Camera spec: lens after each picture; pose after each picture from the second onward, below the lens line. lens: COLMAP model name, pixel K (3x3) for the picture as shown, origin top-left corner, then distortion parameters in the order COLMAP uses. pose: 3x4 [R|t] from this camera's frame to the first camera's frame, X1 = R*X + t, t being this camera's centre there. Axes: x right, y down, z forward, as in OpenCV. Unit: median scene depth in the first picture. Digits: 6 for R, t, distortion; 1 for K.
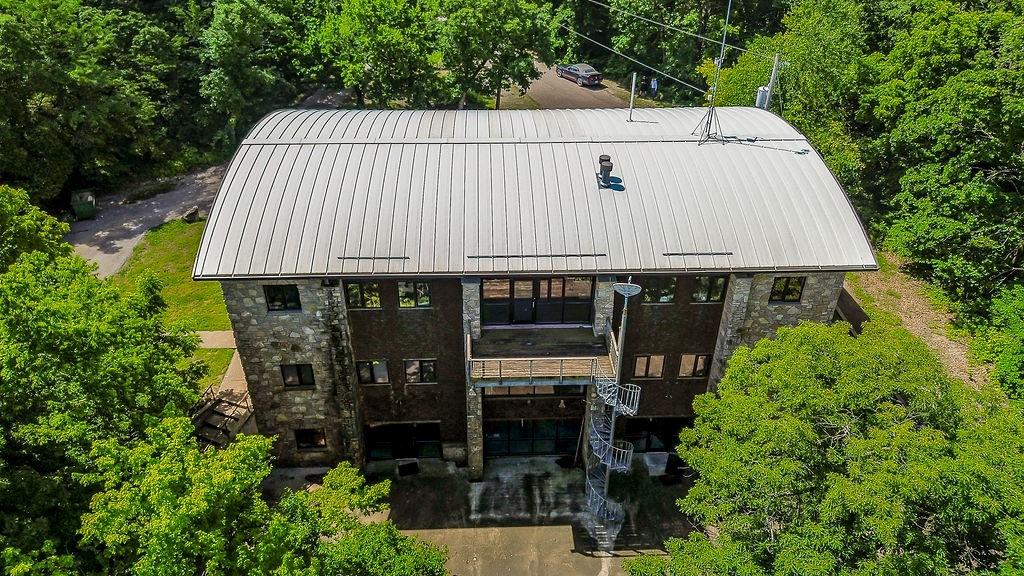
lens RADIAL K [[728.8, 0, 512.0], [0, 728.8, 288.0], [0, 0, 1]] dist [0.037838, -0.002166]
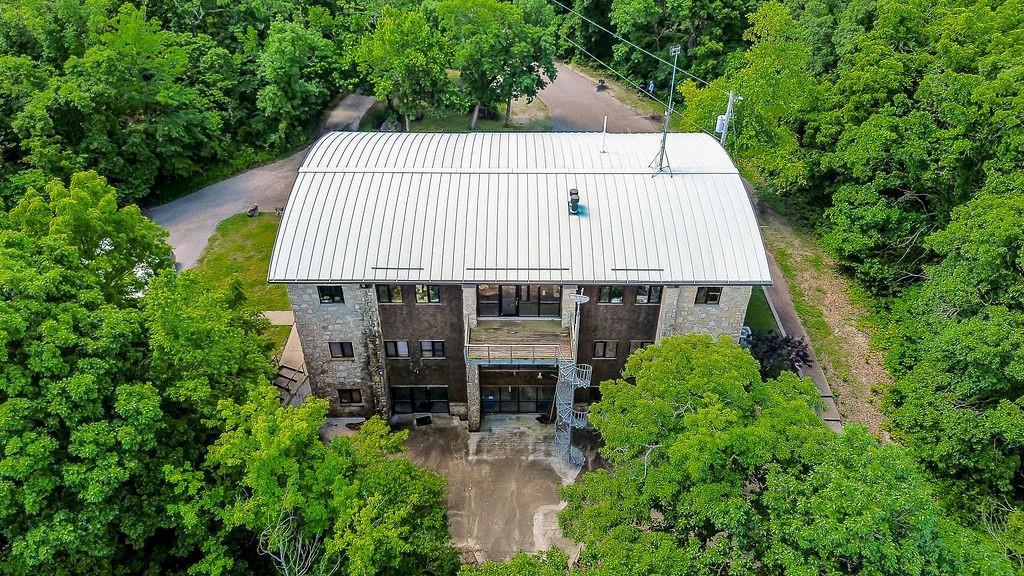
lens RADIAL K [[721.8, 0, 512.0], [0, 721.8, 288.0], [0, 0, 1]] dist [0.067305, -0.056310]
pose [[0.999081, 0.021334, -0.037187, 0.064456], [-0.018907, 0.997742, 0.064440, -0.082824], [0.038478, -0.063677, 0.997229, -0.294865]]
